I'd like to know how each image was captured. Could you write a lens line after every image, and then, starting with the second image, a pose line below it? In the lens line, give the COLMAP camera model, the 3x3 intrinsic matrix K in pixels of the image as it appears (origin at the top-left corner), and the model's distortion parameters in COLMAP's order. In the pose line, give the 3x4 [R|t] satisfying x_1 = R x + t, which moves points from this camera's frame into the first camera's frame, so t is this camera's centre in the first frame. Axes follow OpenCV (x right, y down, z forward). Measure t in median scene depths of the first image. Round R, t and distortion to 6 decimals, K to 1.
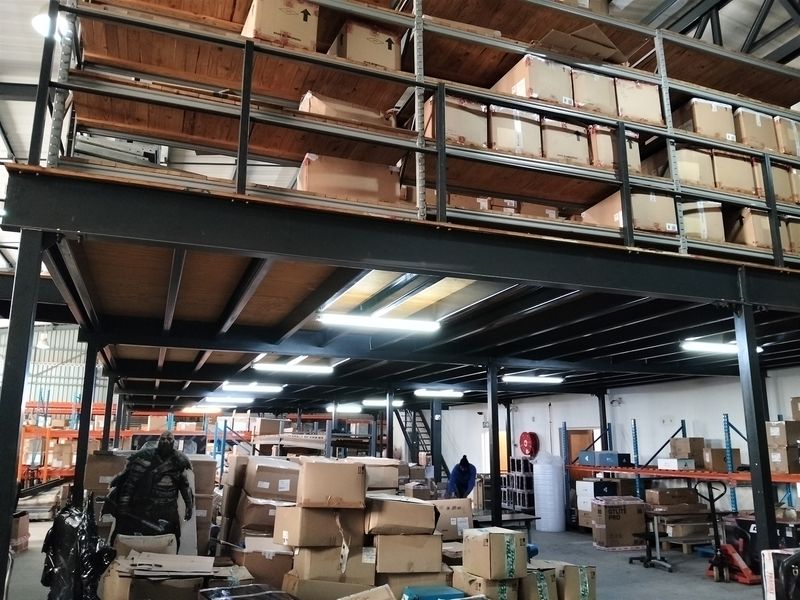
lens RADIAL K [[645.3, 0, 400.0], [0, 645.3, 300.0], [0, 0, 1]] dist [0.054049, -0.133132]
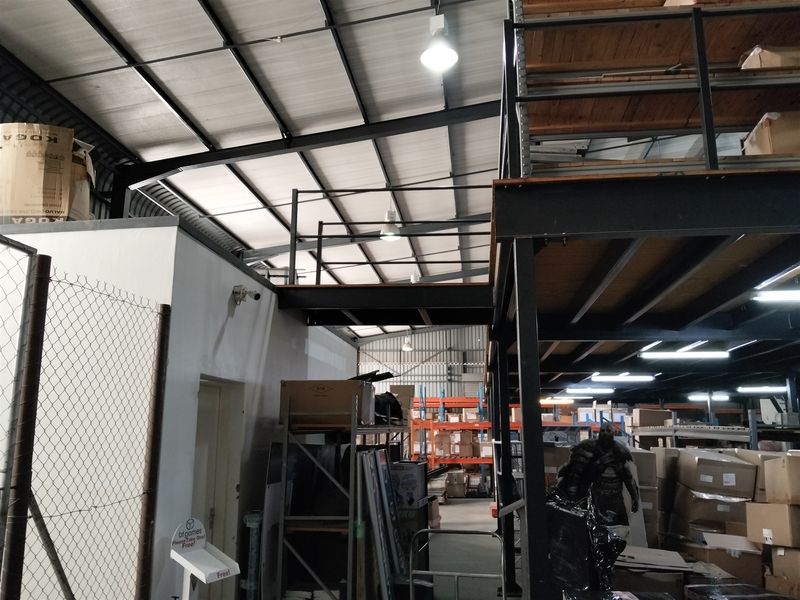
lens RADIAL K [[645.1, 0, 380.4], [0, 645.1, 302.8], [0, 0, 1]] dist [-0.000320, -0.052215]
pose [[0.874272, -0.095457, -0.475959, -0.174914], [0.103469, 0.994588, -0.009414, -0.009839], [0.474281, -0.041017, 0.879417, -0.035327]]
